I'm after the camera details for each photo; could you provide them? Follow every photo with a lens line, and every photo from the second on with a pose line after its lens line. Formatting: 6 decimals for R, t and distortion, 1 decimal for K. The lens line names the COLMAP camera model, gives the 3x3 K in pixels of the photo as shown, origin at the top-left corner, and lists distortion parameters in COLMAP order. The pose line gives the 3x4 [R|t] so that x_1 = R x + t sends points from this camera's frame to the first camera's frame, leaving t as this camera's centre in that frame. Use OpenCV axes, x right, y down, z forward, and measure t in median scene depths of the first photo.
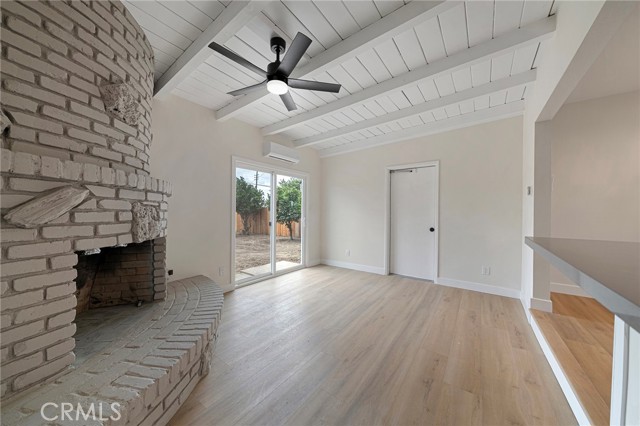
lens RADIAL K [[220.6, 0, 320.0], [0, 220.6, 213.0], [0, 0, 1]] dist [-0.000272, -0.000003]
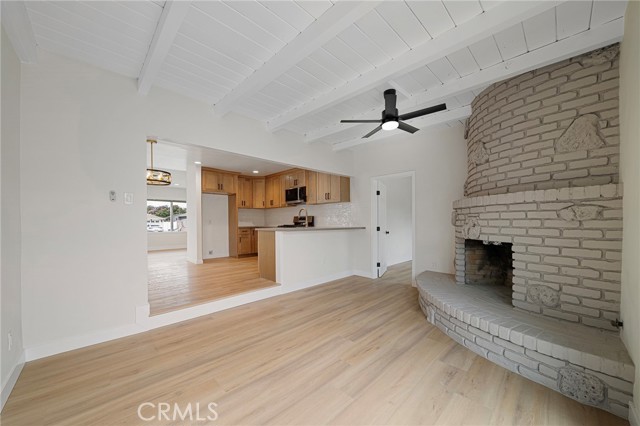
lens RADIAL K [[230.8, 0, 316.1], [0, 230.8, 220.6], [0, 0, 1]] dist [-0.001103, -0.000093]
pose [[-0.984784, 0.007610, 0.173617, -0.000513], [0.005701, 0.999918, -0.011490, 0.010367], [-0.173690, -0.010326, -0.984746, 1.597347]]
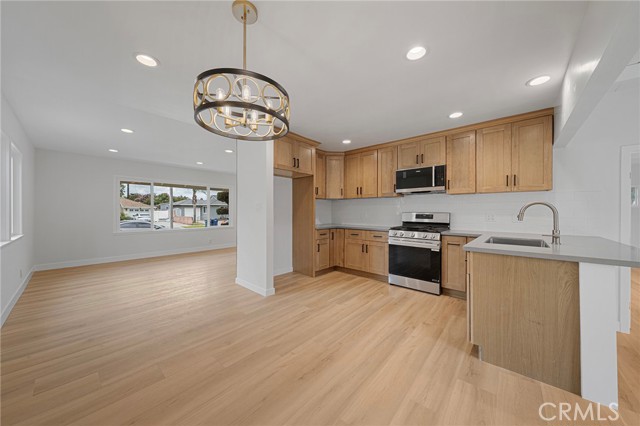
lens RADIAL K [[220.6, 0, 320.0], [0, 220.6, 213.0], [0, 0, 1]] dist [-0.000272, -0.000003]
pose [[-0.995618, -0.007072, 0.093251, 1.015857], [-0.006960, 0.999975, 0.001529, -0.053929], [-0.093259, 0.000874, -0.995641, 0.846108]]
